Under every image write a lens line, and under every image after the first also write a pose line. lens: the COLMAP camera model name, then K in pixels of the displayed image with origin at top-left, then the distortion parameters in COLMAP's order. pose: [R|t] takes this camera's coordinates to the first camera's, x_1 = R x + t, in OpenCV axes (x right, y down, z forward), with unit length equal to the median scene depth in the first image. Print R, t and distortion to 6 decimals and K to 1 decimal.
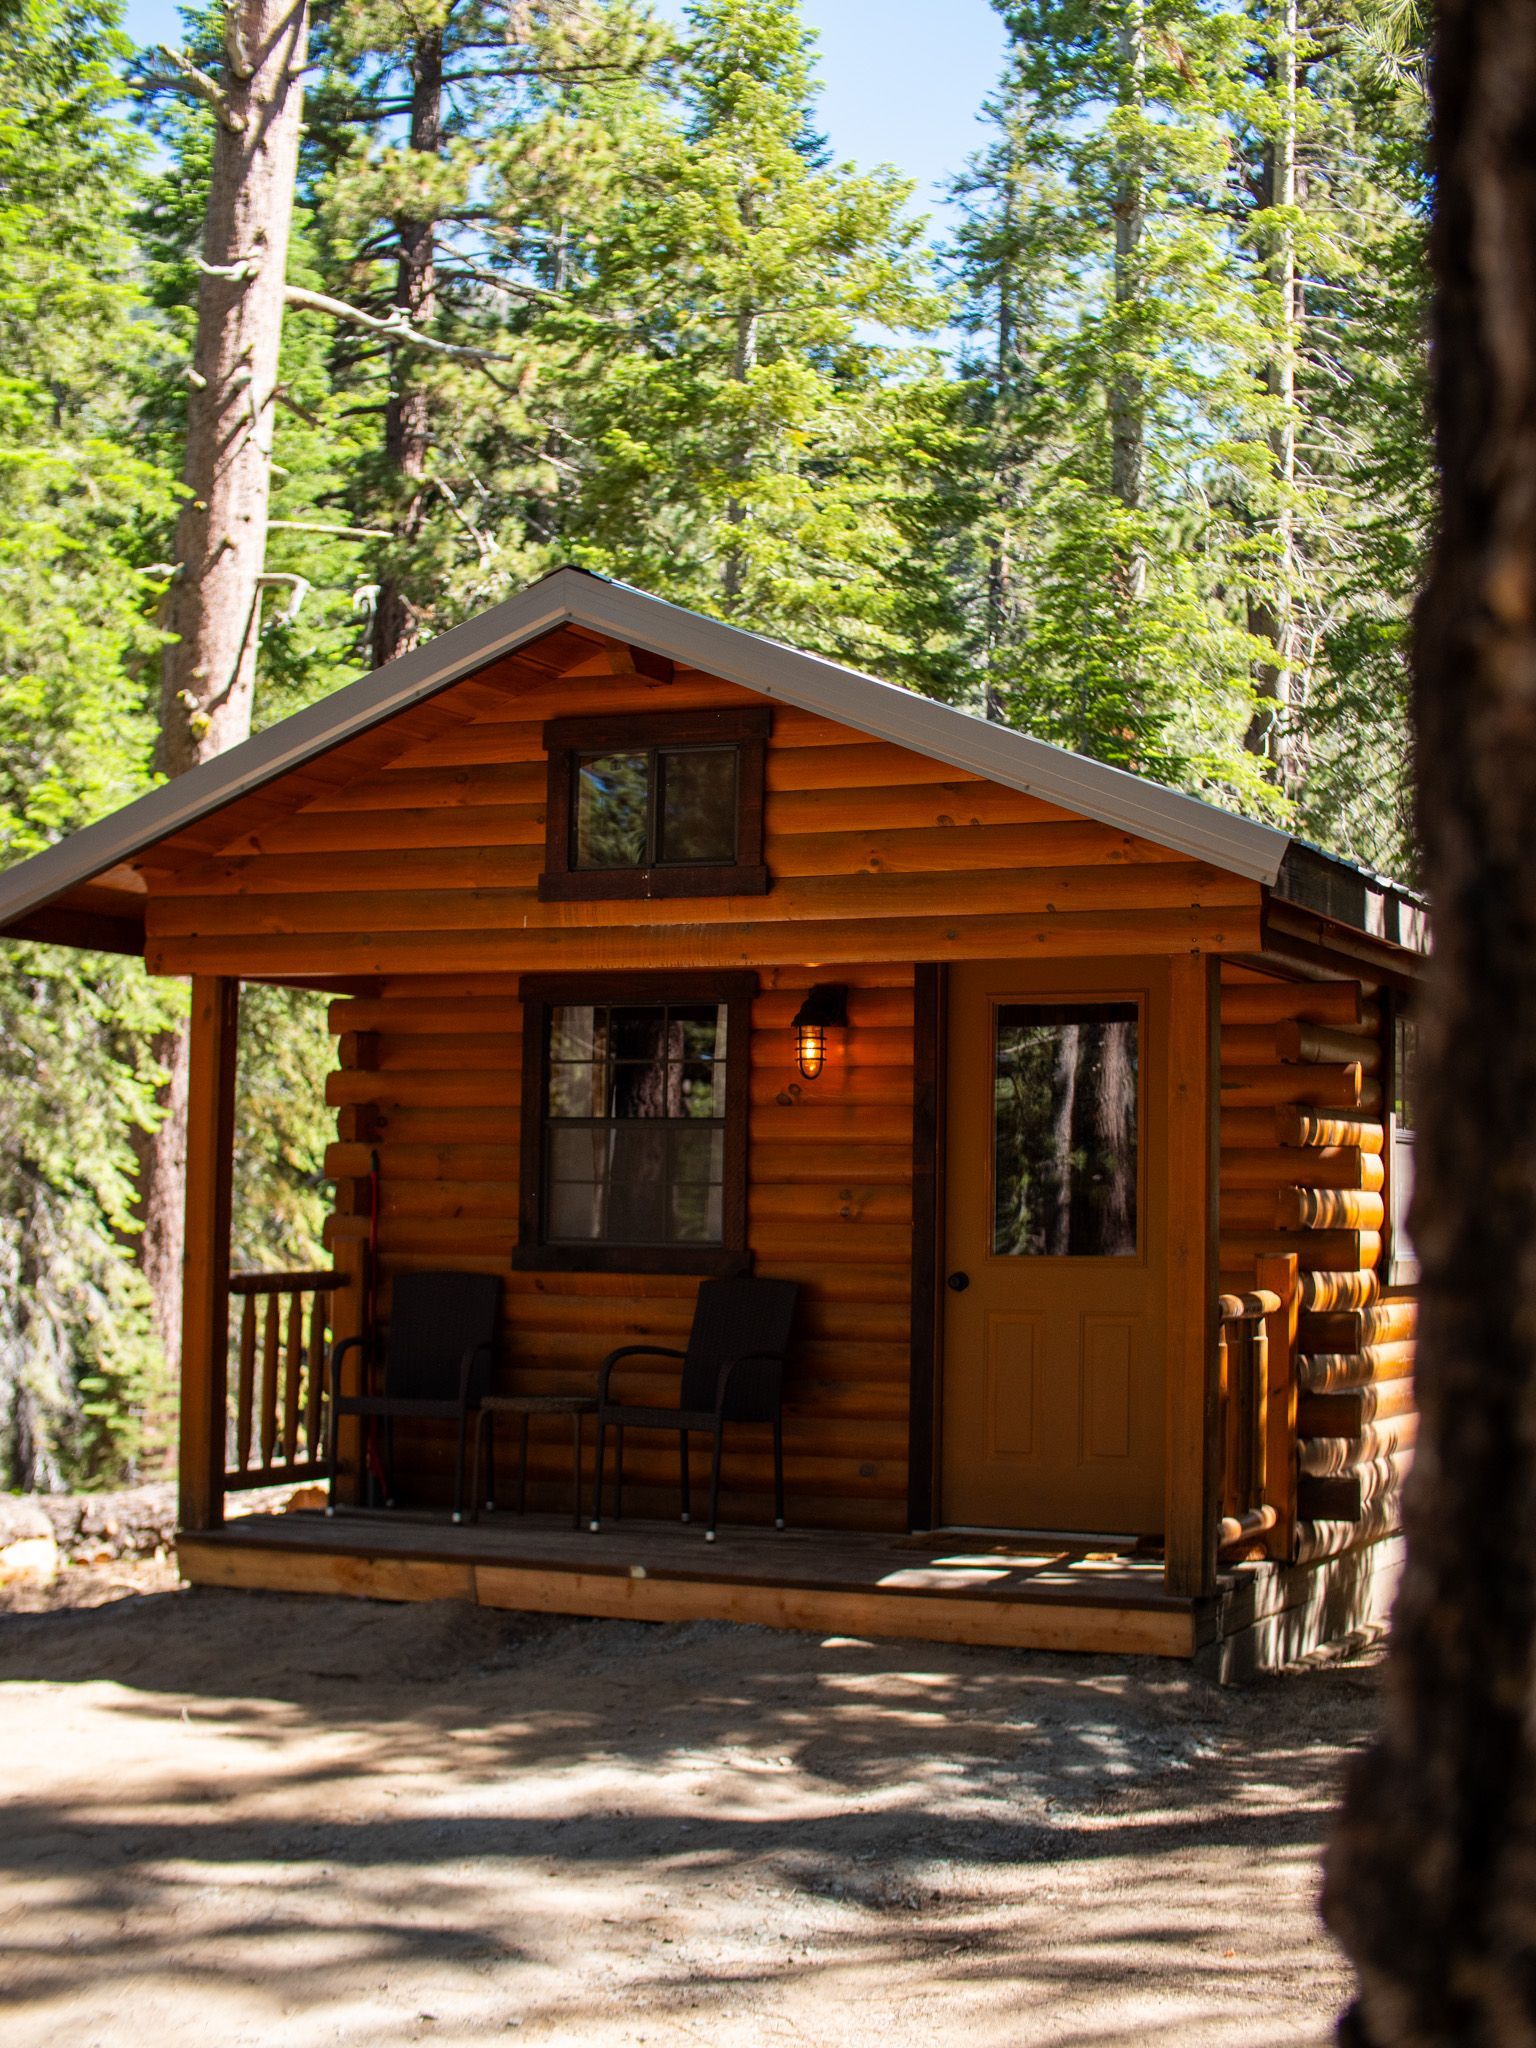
lens RADIAL K [[3069.5, 0, 768.0], [0, 3069.5, 1024.0], [0, 0, 1]] dist [-0.306378, 0.861163]
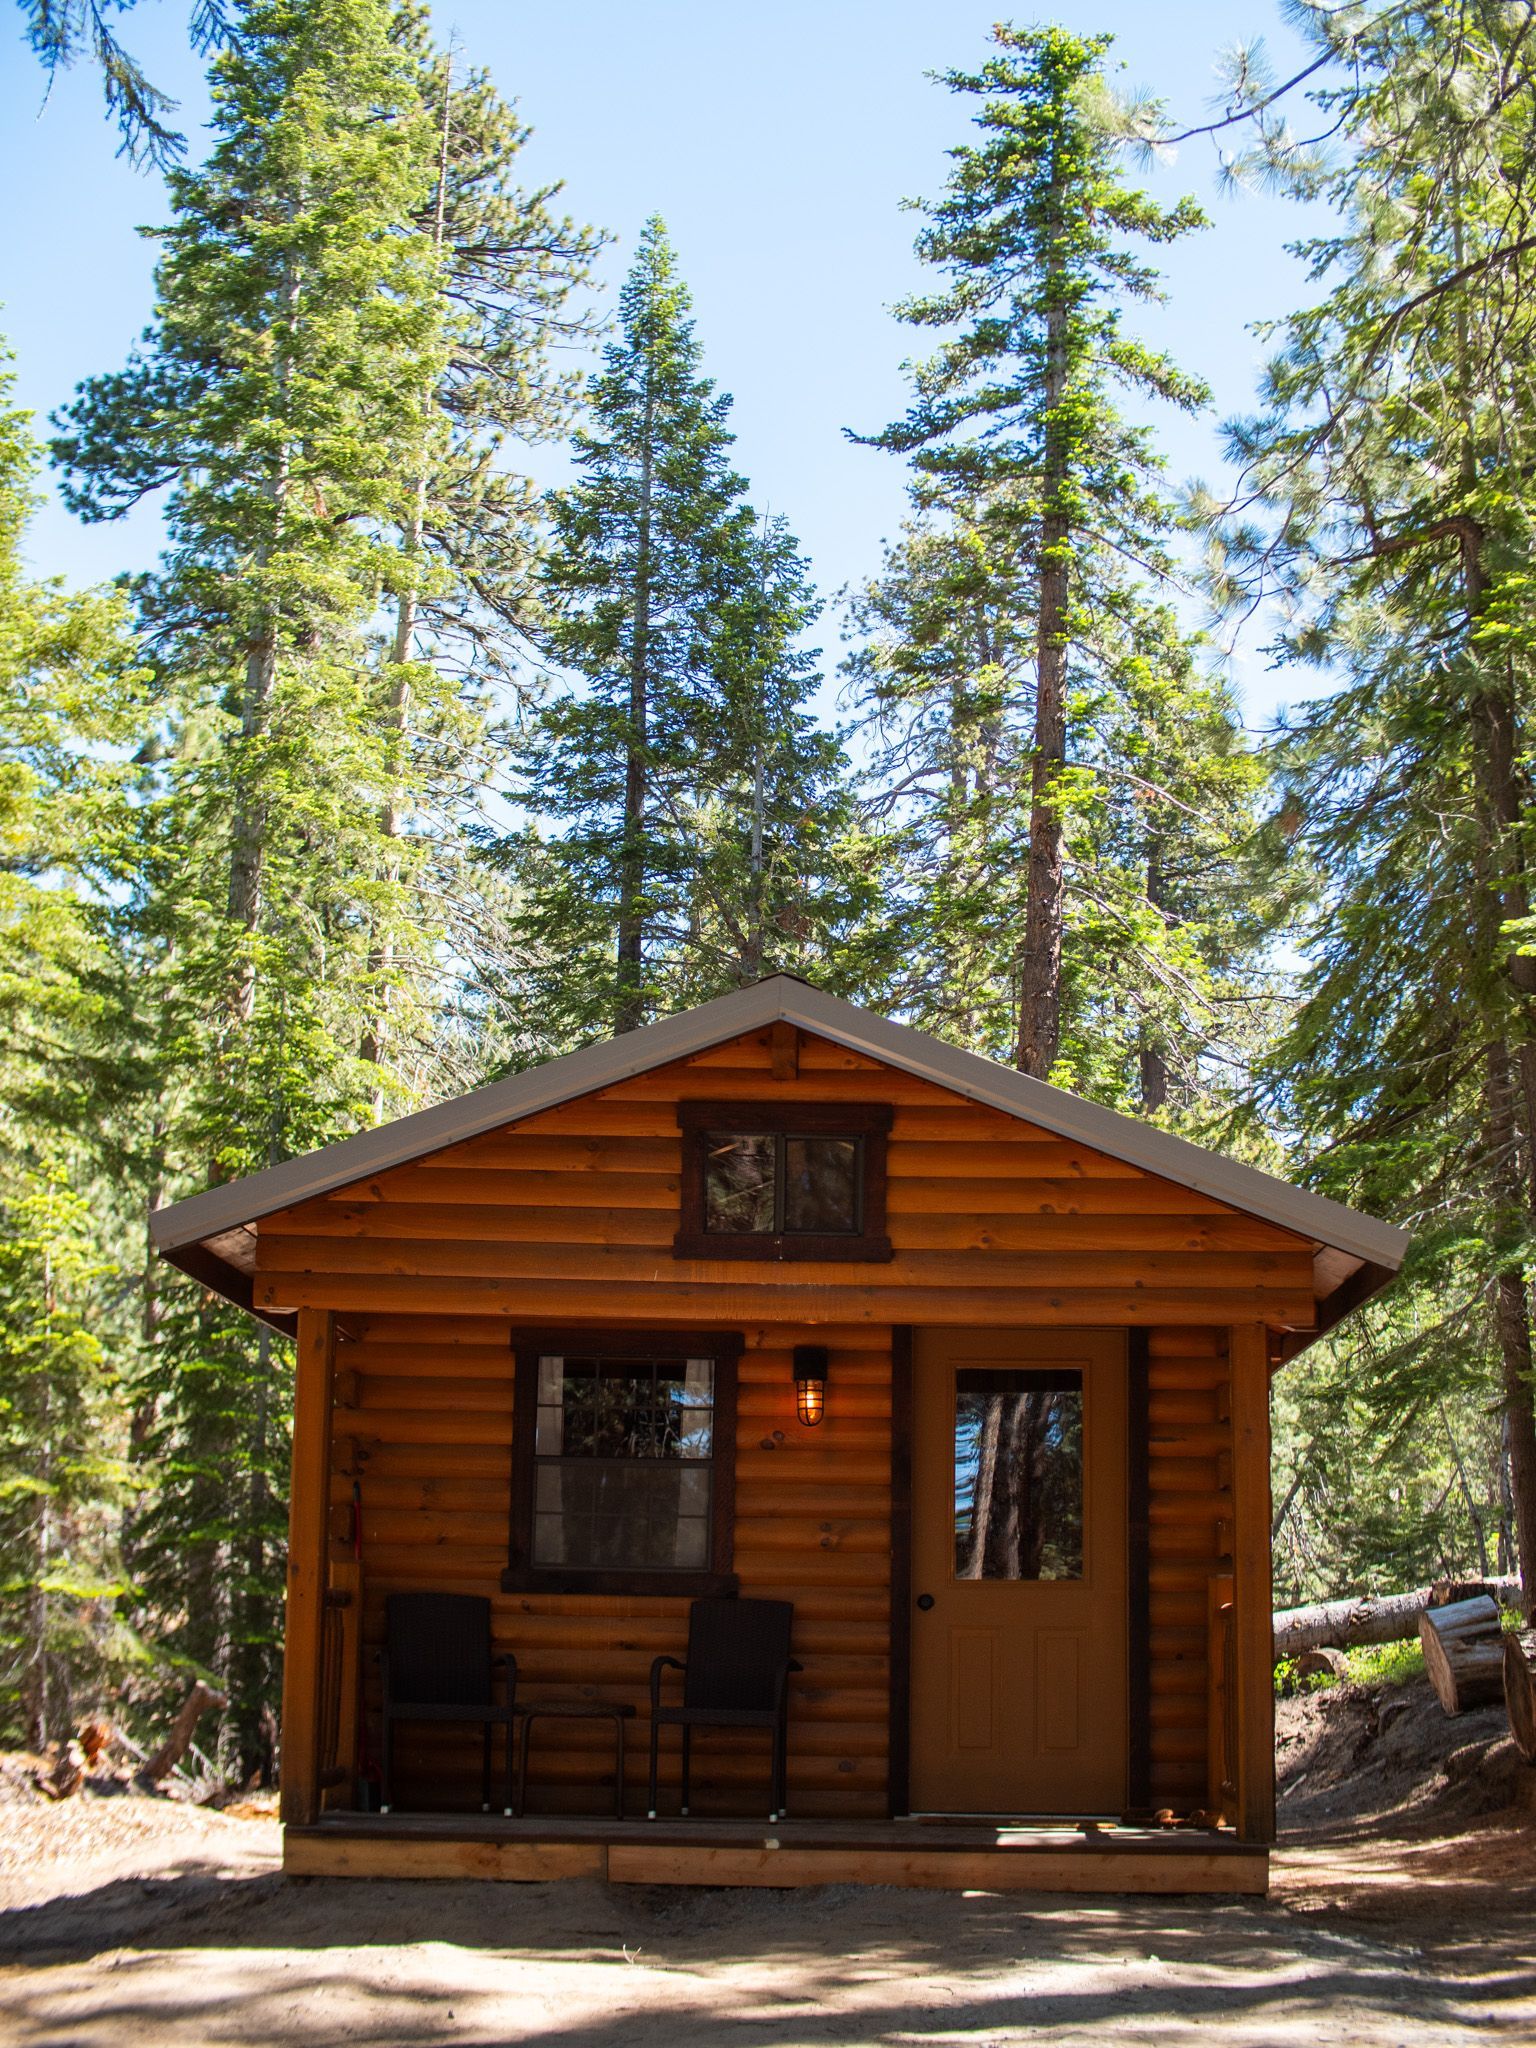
lens RADIAL K [[3069.5, 0, 768.0], [0, 3069.5, 1024.0], [0, 0, 1]] dist [-0.306378, 0.861163]
pose [[0.920341, 0.084677, 0.381842, -0.150350], [-0.029669, 0.988585, -0.147717, 0.012812], [-0.389991, 0.124621, 0.912347, -0.021753]]
